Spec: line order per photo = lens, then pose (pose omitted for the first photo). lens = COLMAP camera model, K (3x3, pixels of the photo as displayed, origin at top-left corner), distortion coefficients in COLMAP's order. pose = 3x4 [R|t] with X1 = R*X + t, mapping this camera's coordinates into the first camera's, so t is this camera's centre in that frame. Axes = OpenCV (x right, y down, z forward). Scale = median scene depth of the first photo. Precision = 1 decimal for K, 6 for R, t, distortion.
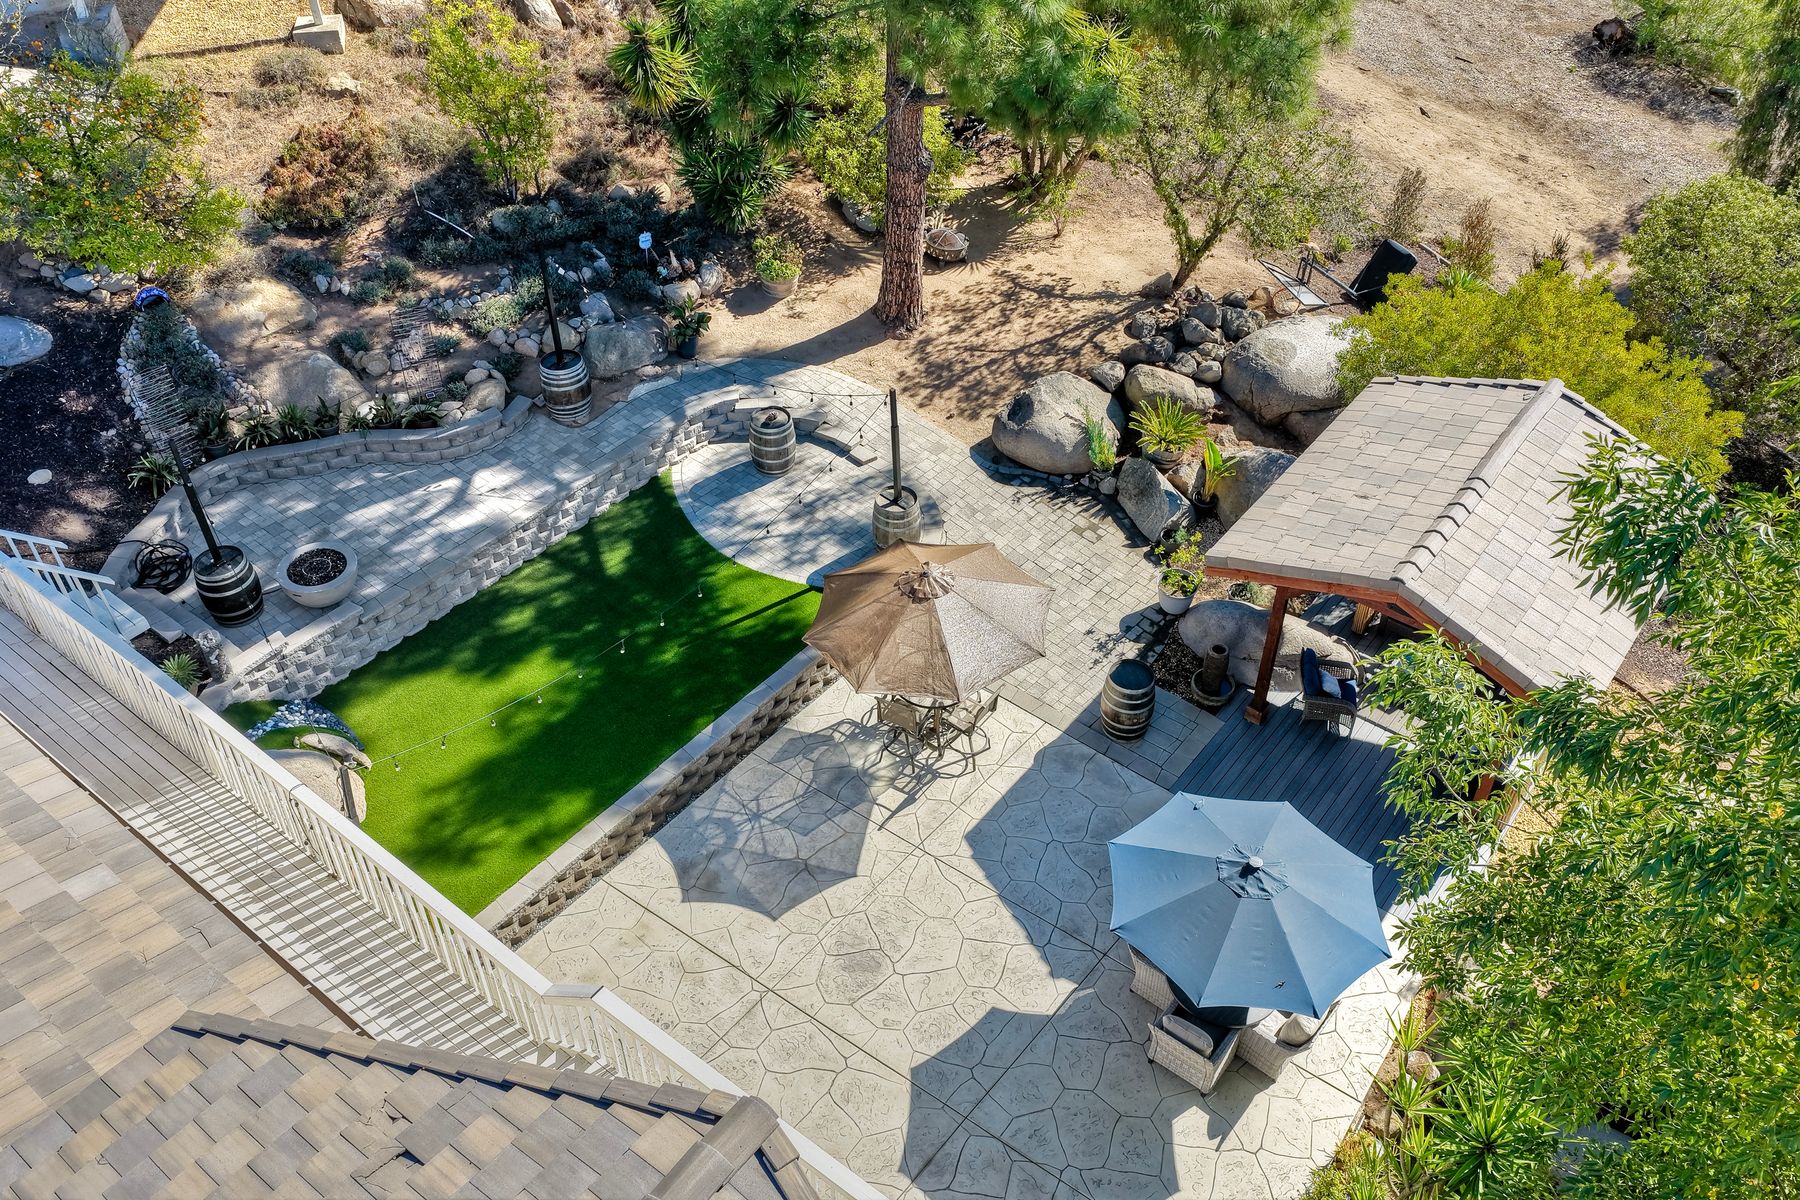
lens RADIAL K [[1512.4, 0, 898.0], [0, 1512.4, 569.3], [0, 0, 1]] dist [-0.010447, 0.030999]
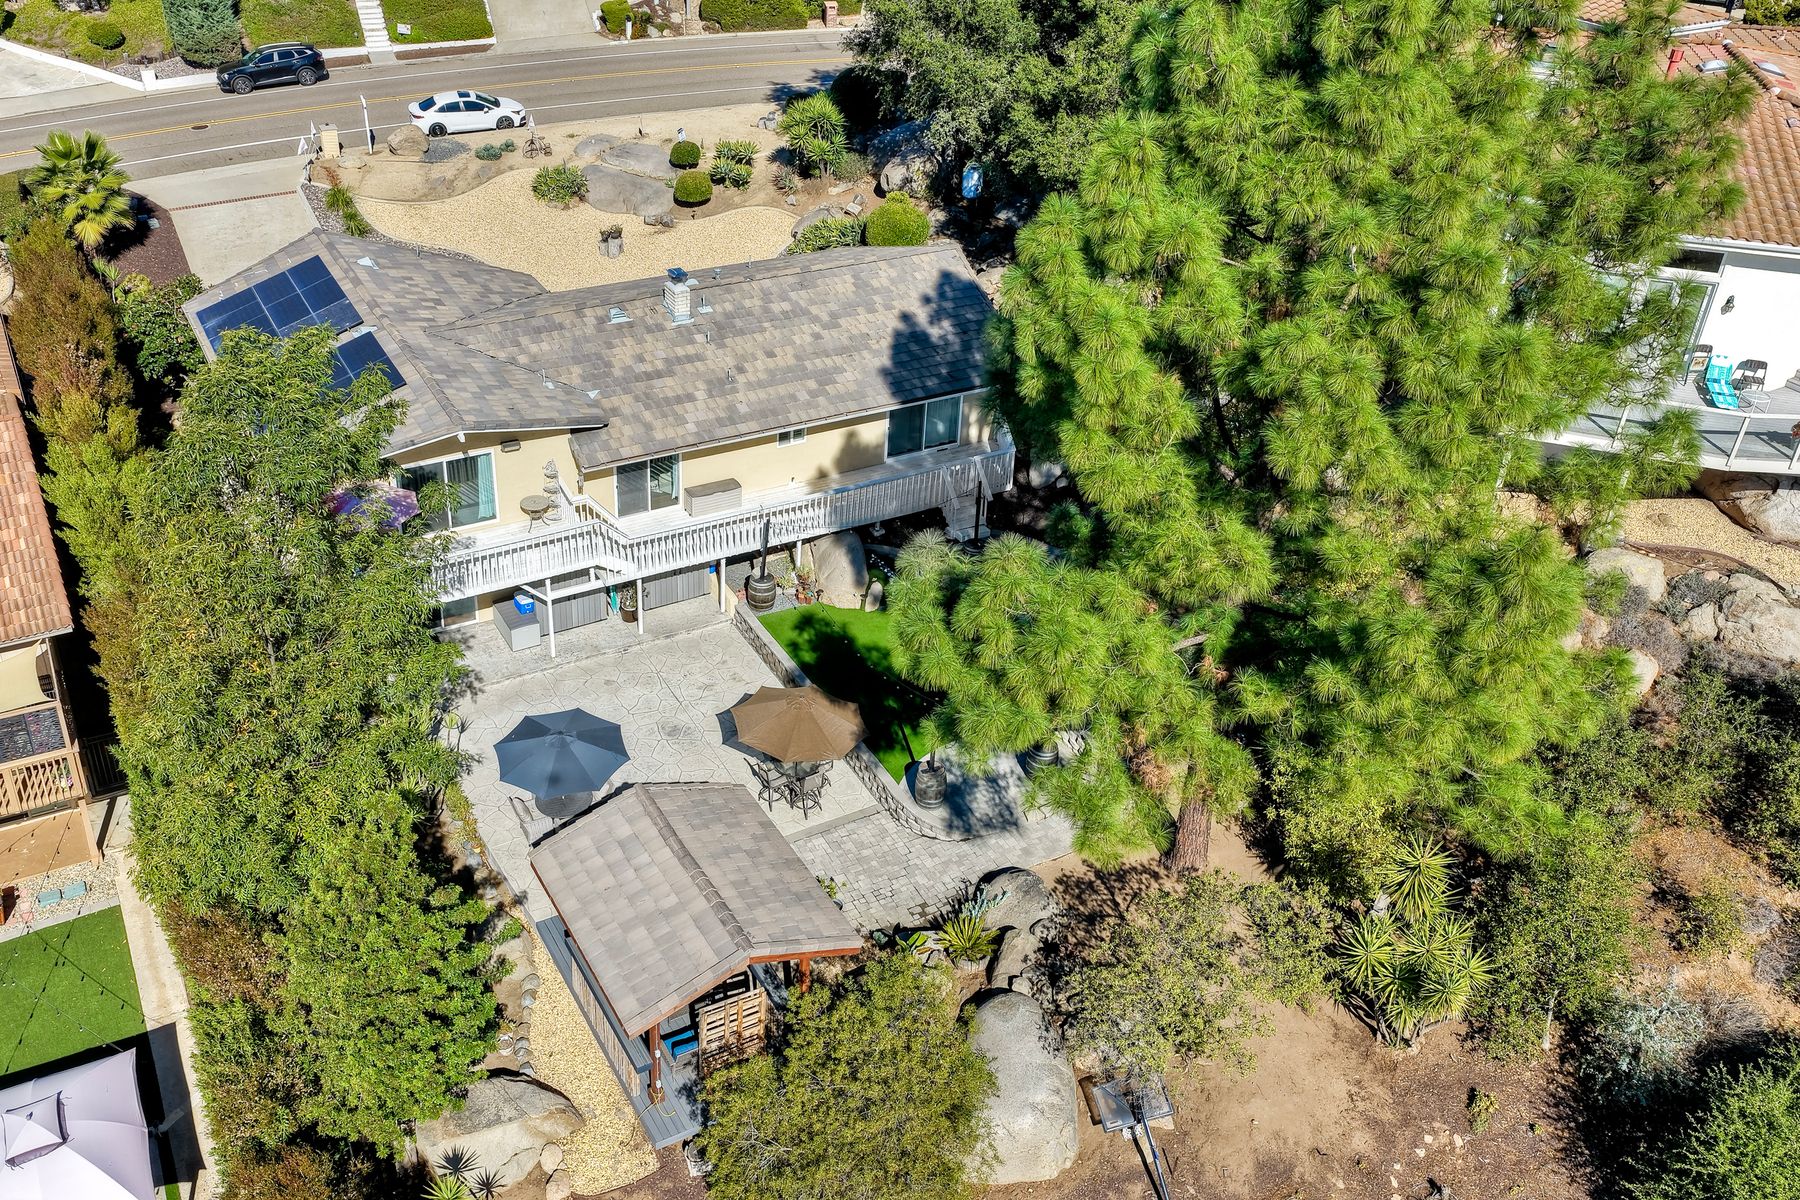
lens RADIAL K [[1558.8, 0, 851.1], [0, 1558.8, 566.0], [0, 0, 1]] dist [0.006403, 0.020535]
pose [[-0.388744, 0.475584, -0.789112, 1.127167], [-0.630140, 0.487597, 0.604295, -0.999625], [0.672162, 0.732168, 0.110134, 0.567544]]
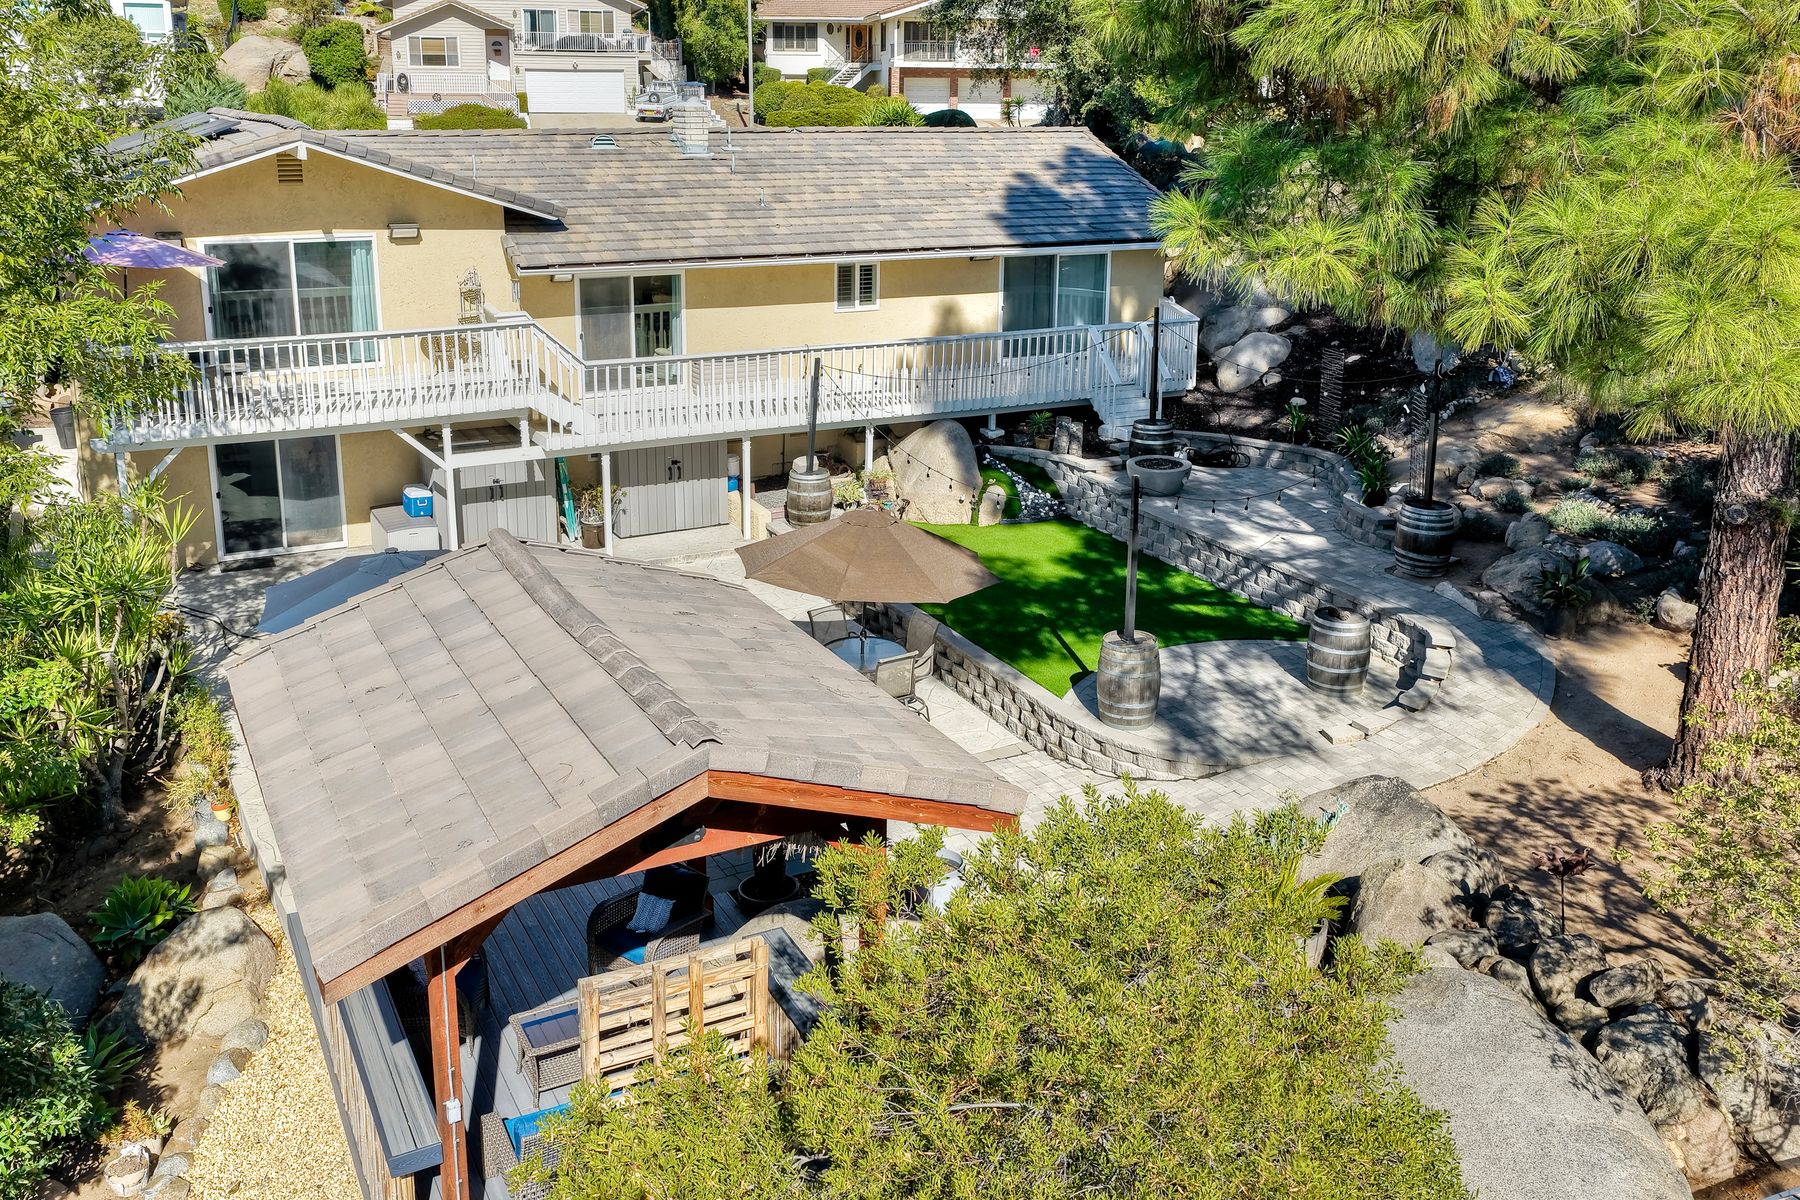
lens RADIAL K [[1512.4, 0, 875.7], [0, 1512.4, 498.9], [0, 0, 1]] dist [-0.010447, 0.030999]
pose [[-0.415861, 0.238389, -0.877628, 0.680274], [-0.599028, 0.654304, 0.461575, -0.351508], [0.684269, 0.717675, -0.129298, 0.890868]]
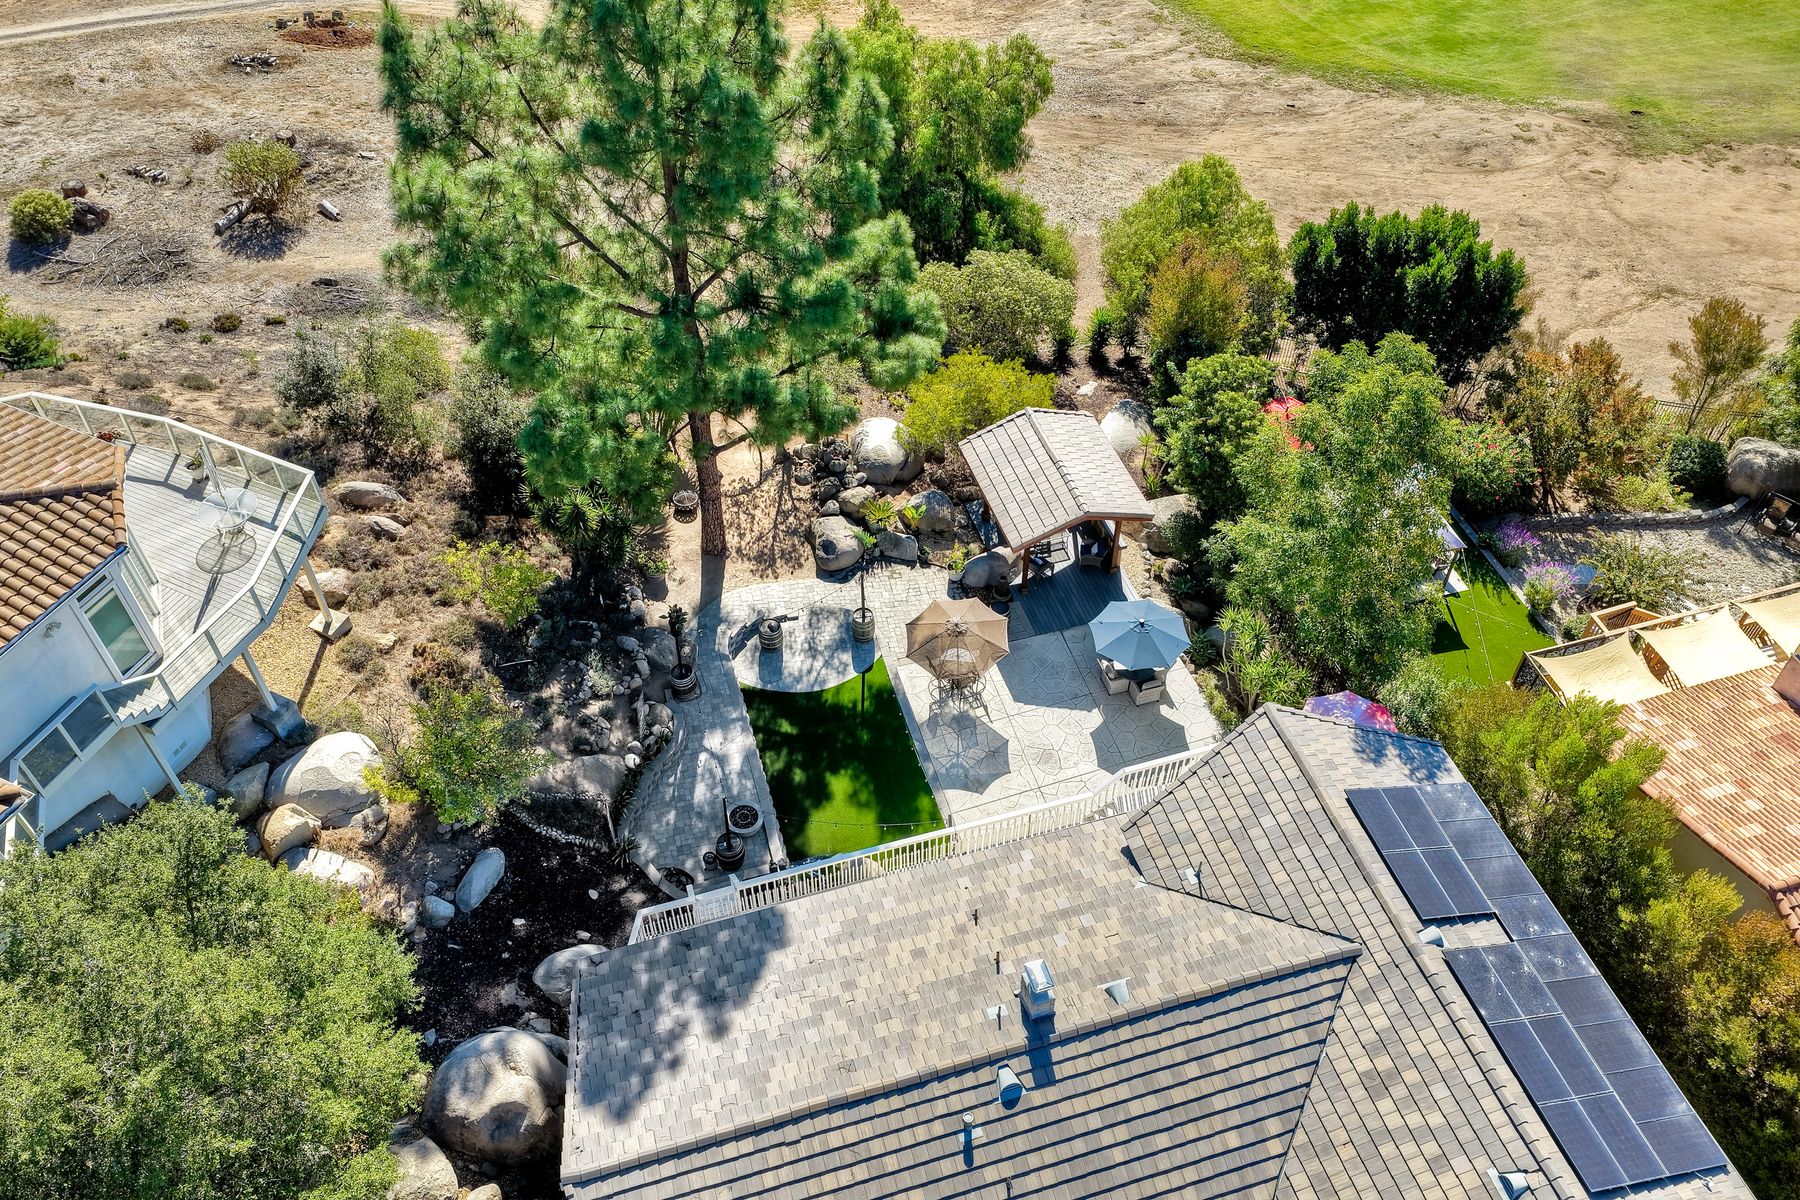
lens RADIAL K [[1512.4, 0, 898.7], [0, 1512.4, 585.1], [0, 0, 1]] dist [-0.010447, 0.030999]
pose [[0.565923, -0.601978, 0.563342, -1.055709], [0.534896, 0.788046, 0.304746, -0.647071], [-0.627390, 0.128867, 0.767968, -0.606792]]
